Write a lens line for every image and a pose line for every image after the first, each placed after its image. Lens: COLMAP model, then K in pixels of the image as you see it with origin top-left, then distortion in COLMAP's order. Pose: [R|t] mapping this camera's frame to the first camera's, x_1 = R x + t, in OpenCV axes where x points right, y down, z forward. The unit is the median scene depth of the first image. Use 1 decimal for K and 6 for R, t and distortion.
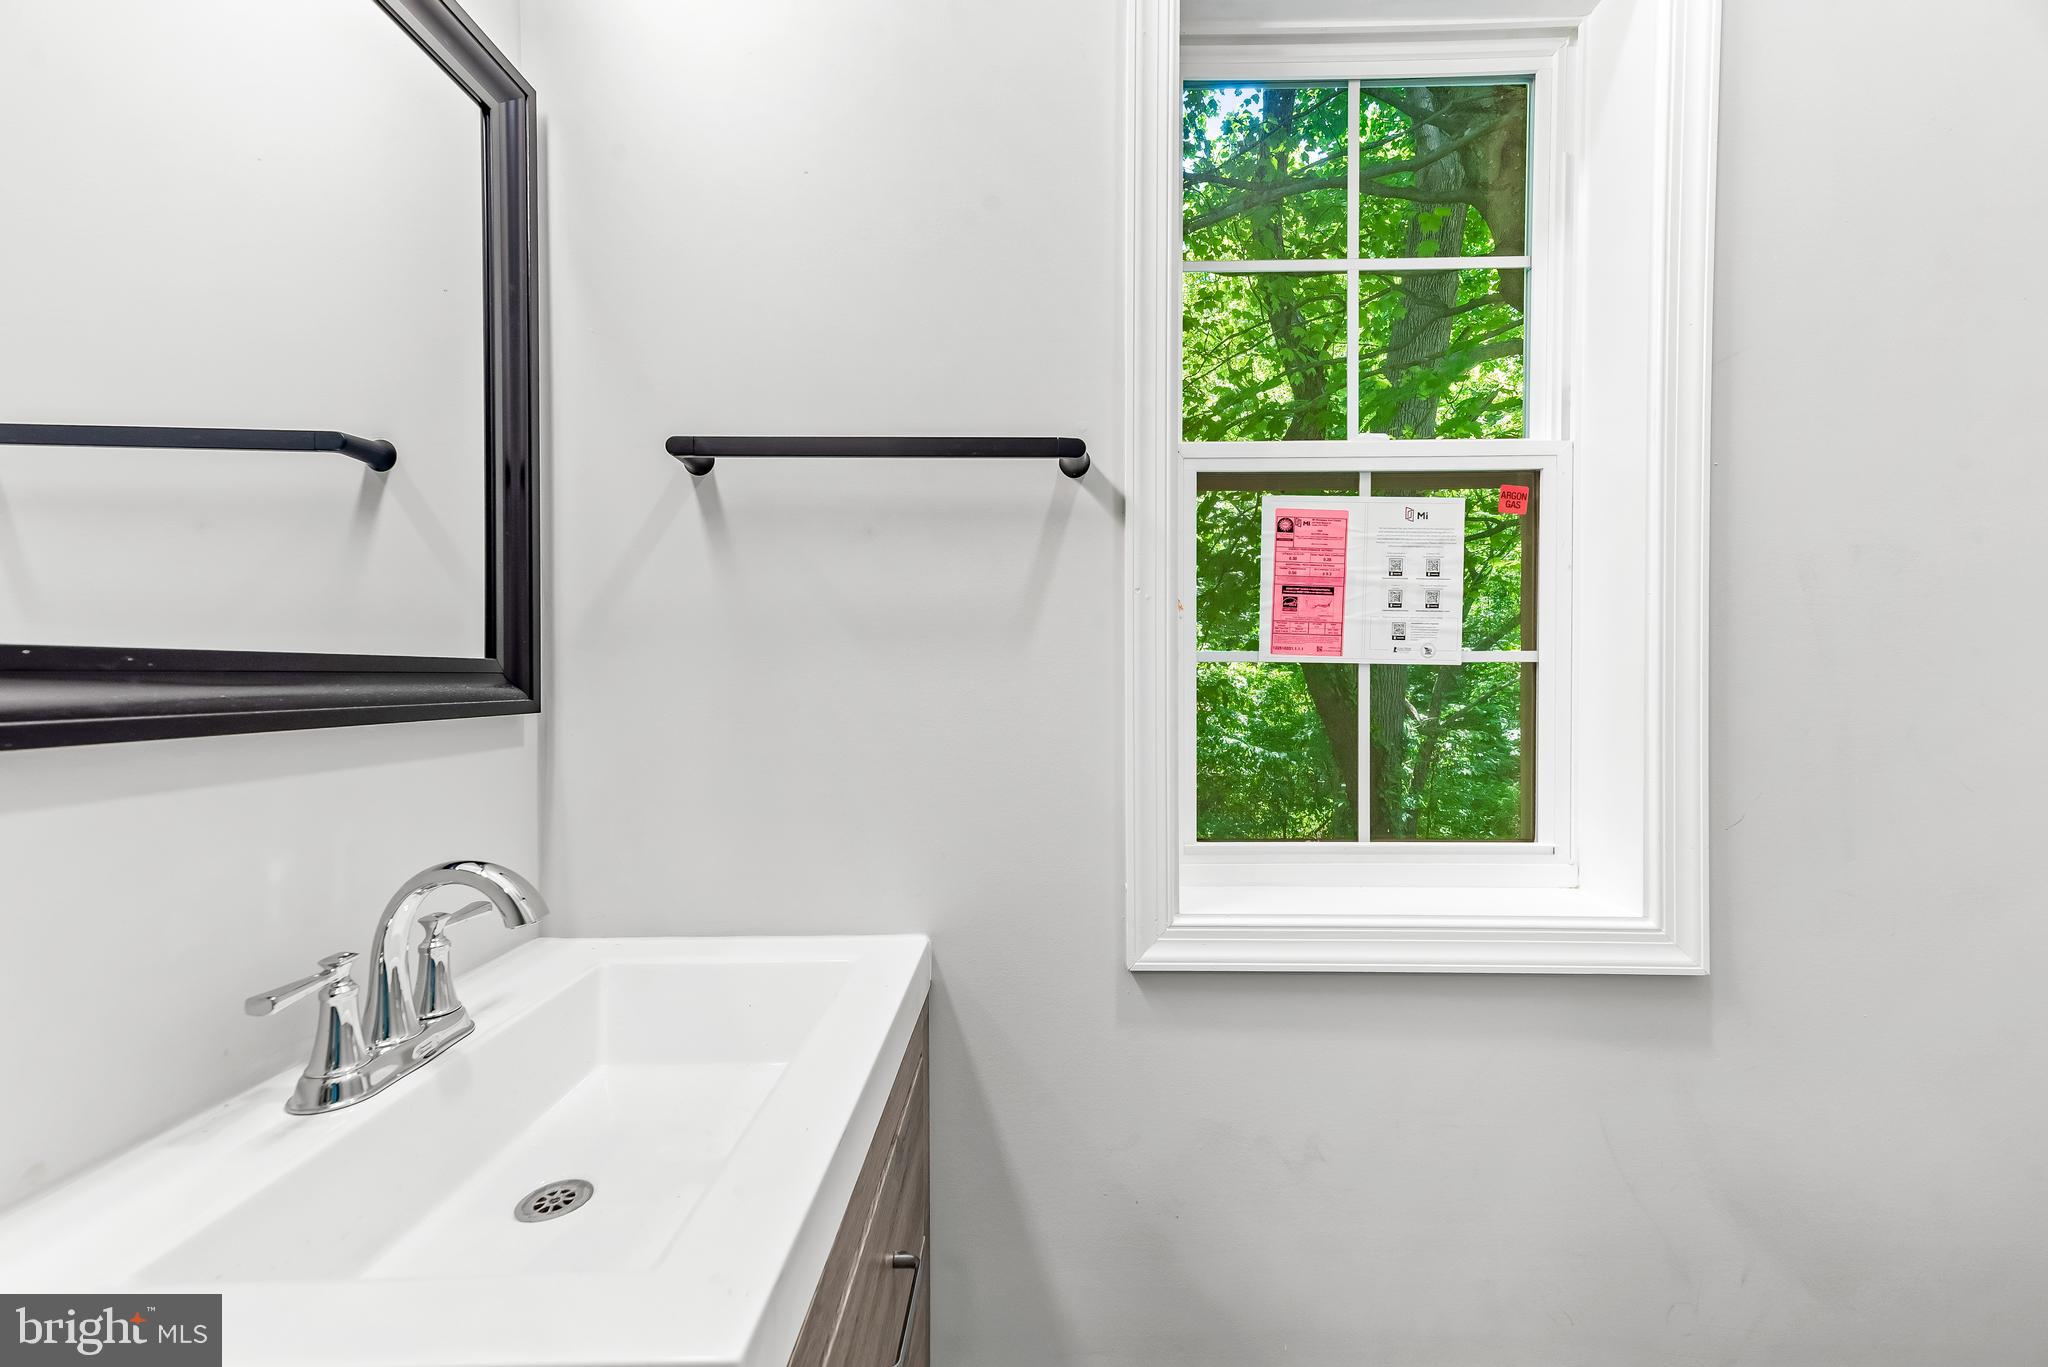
lens RADIAL K [[827.8, 0, 1041.8], [0, 827.8, 682.8], [0, 0, 1]] dist [0.023646, 0.001379]
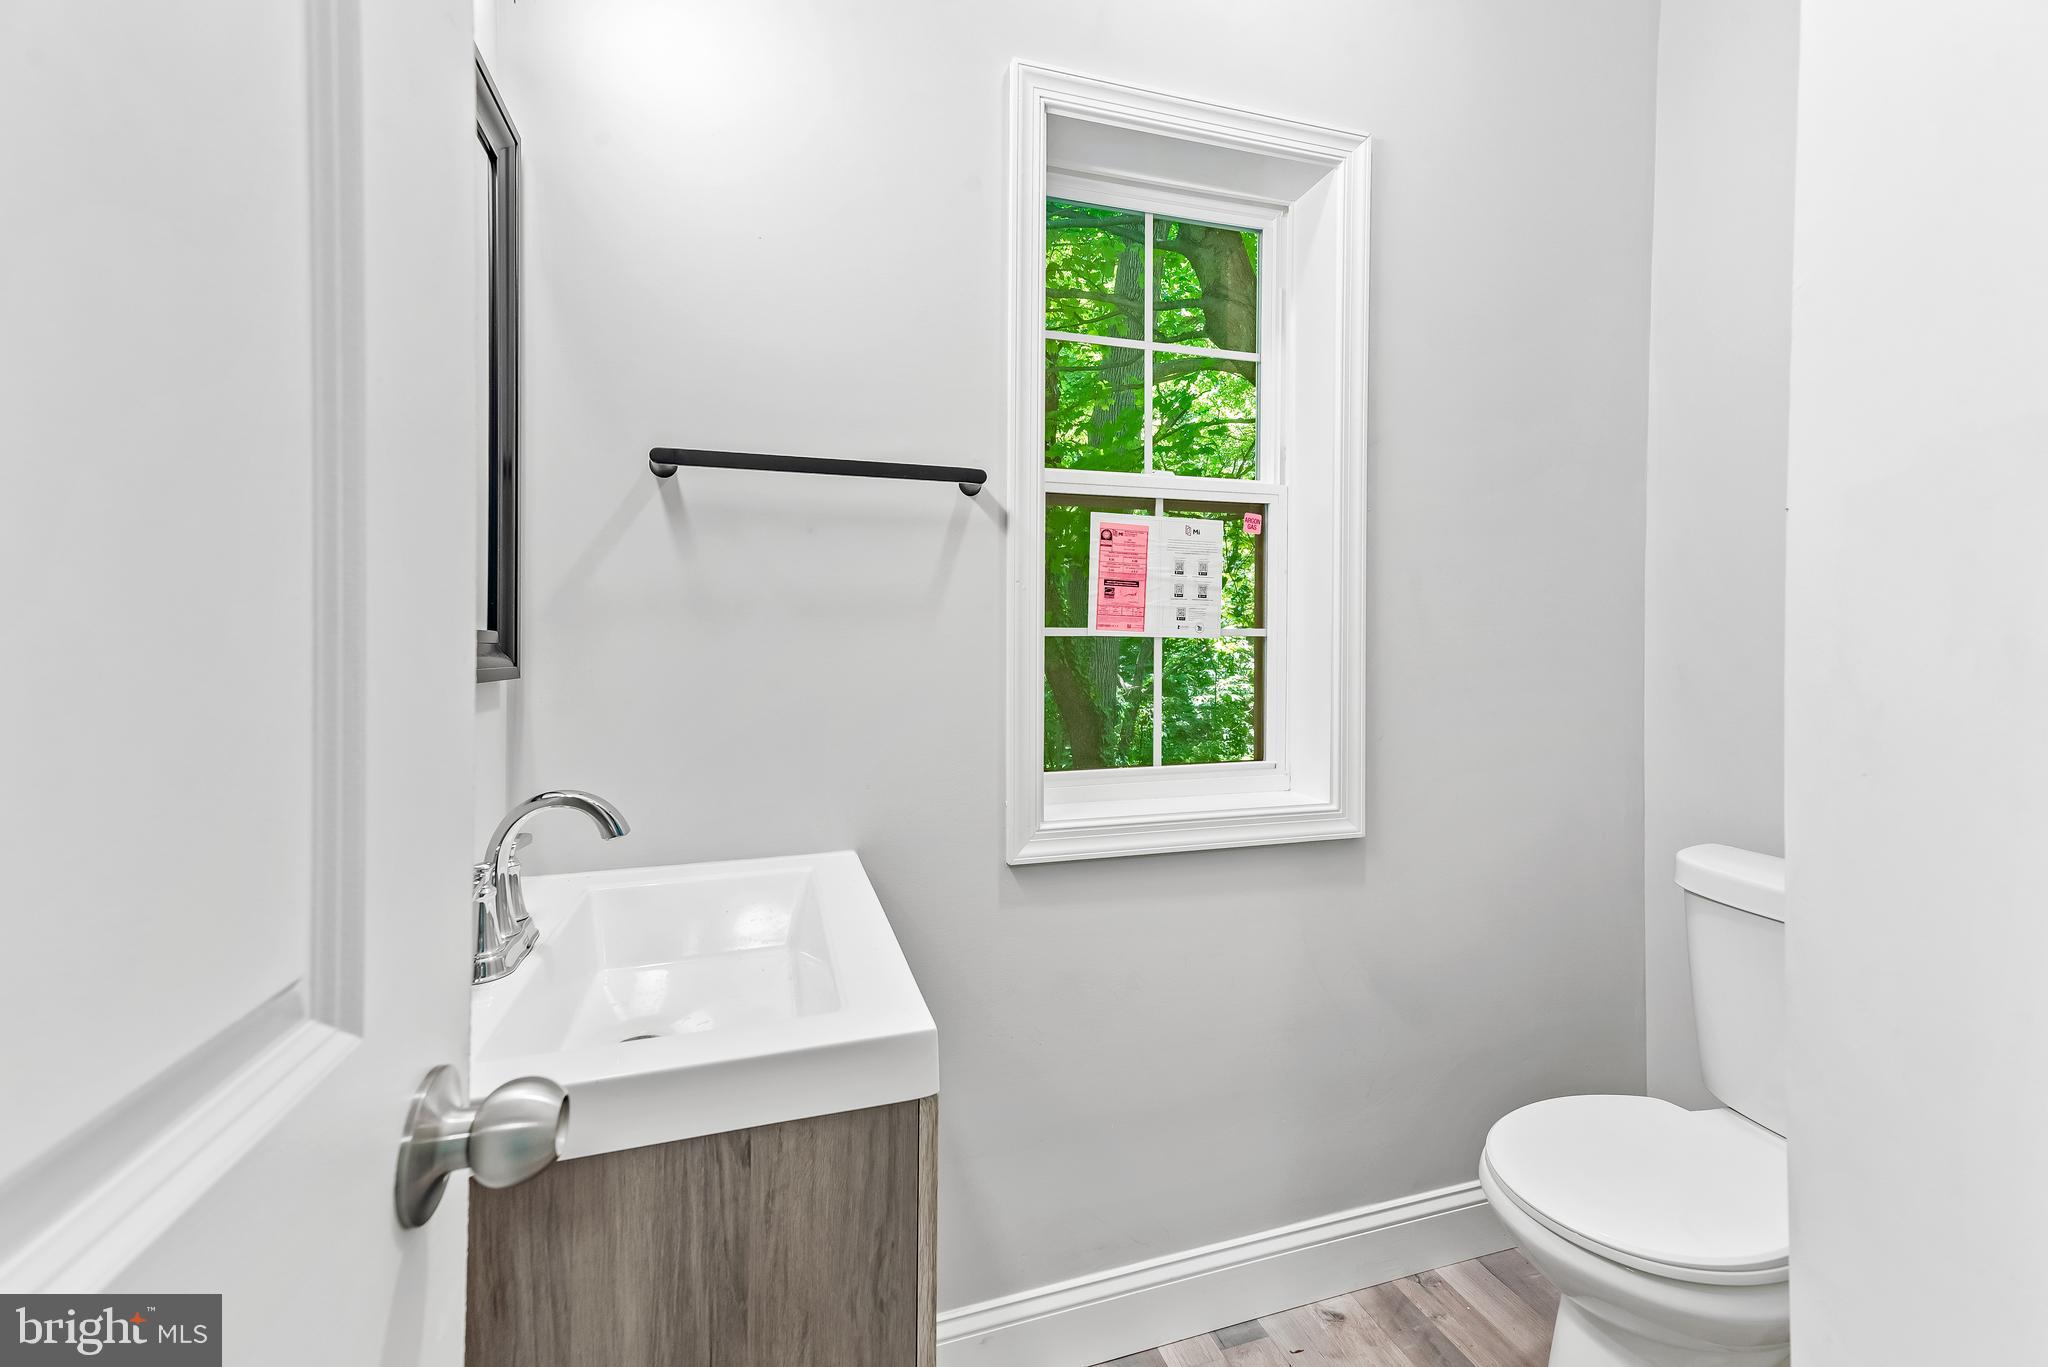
lens RADIAL K [[827.8, 0, 1013.1], [0, 827.8, 667.0], [0, 0, 1]] dist [0.023646, 0.001379]
pose [[0.956723, -0.009105, 0.290858, -0.248551], [0.005370, 0.999893, 0.013638, 0.006712], [-0.290951, -0.011486, 0.956669, -0.253142]]
